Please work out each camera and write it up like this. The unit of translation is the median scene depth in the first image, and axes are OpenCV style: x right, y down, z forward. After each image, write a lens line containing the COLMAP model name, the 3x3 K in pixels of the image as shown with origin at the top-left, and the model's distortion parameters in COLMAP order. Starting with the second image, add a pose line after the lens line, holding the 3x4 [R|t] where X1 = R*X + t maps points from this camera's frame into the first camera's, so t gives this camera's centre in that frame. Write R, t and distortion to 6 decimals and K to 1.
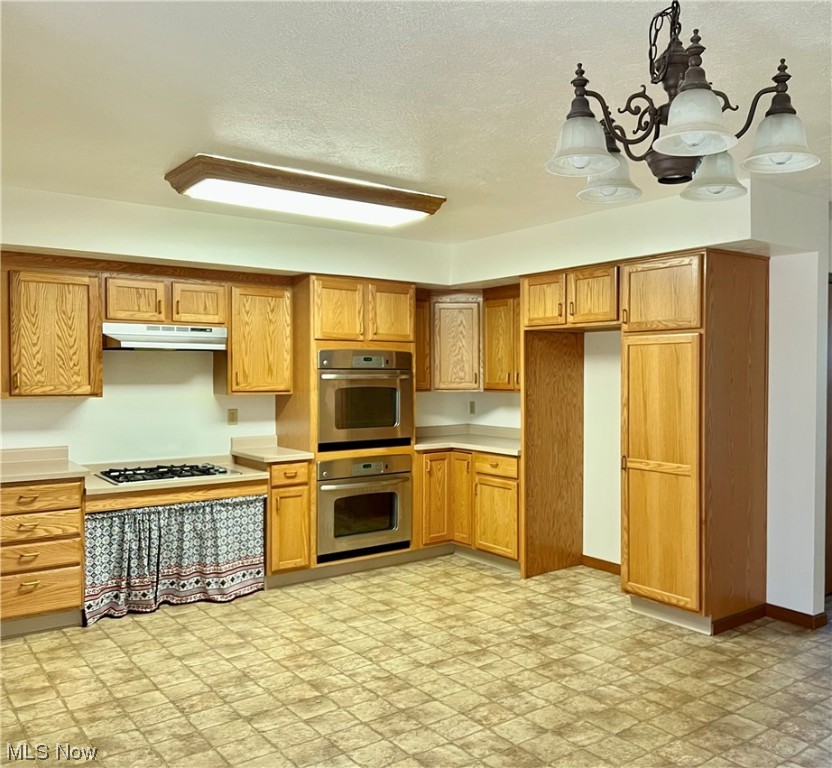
lens RADIAL K [[768.7, 0, 508.6], [0, 768.7, 389.1], [0, 0, 1]] dist [0.110115, -0.130765]
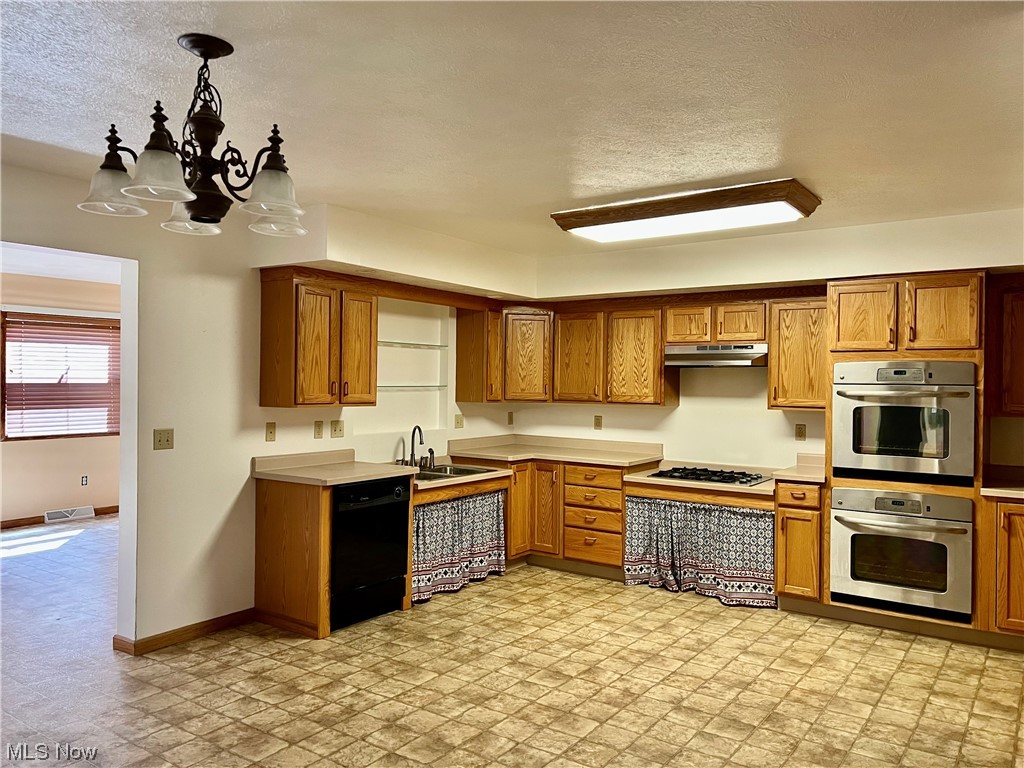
lens RADIAL K [[766.3, 0, 512.0], [0, 766.3, 384.0], [0, 0, 1]] dist [0.011139, -0.008202]
pose [[0.267470, 0.004593, -0.963555, 0.536245], [-0.032389, 0.999466, -0.004226, -0.010790], [0.963022, 0.032339, 0.267476, 0.419083]]
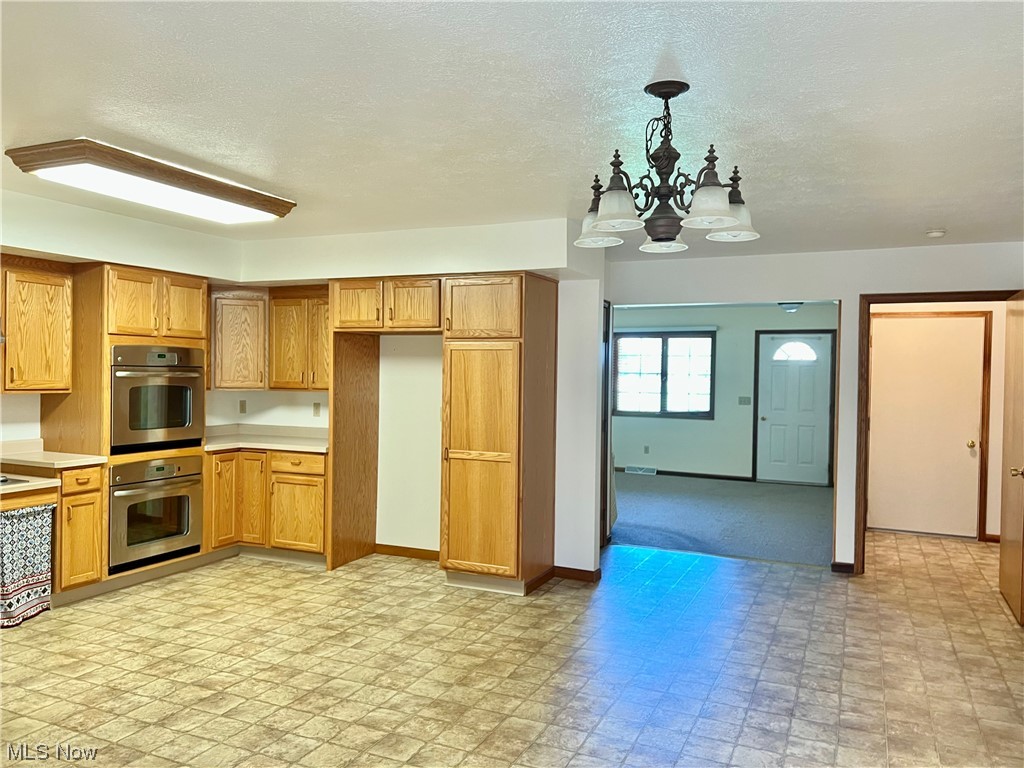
lens RADIAL K [[766.3, 0, 512.0], [0, 766.3, 384.0], [0, 0, 1]] dist [0.011139, -0.008202]
pose [[0.897522, 0.005850, 0.440930, -0.231292], [-0.003752, 0.999977, -0.005630, -0.000842], [-0.440953, 0.003399, 0.897524, -0.038389]]
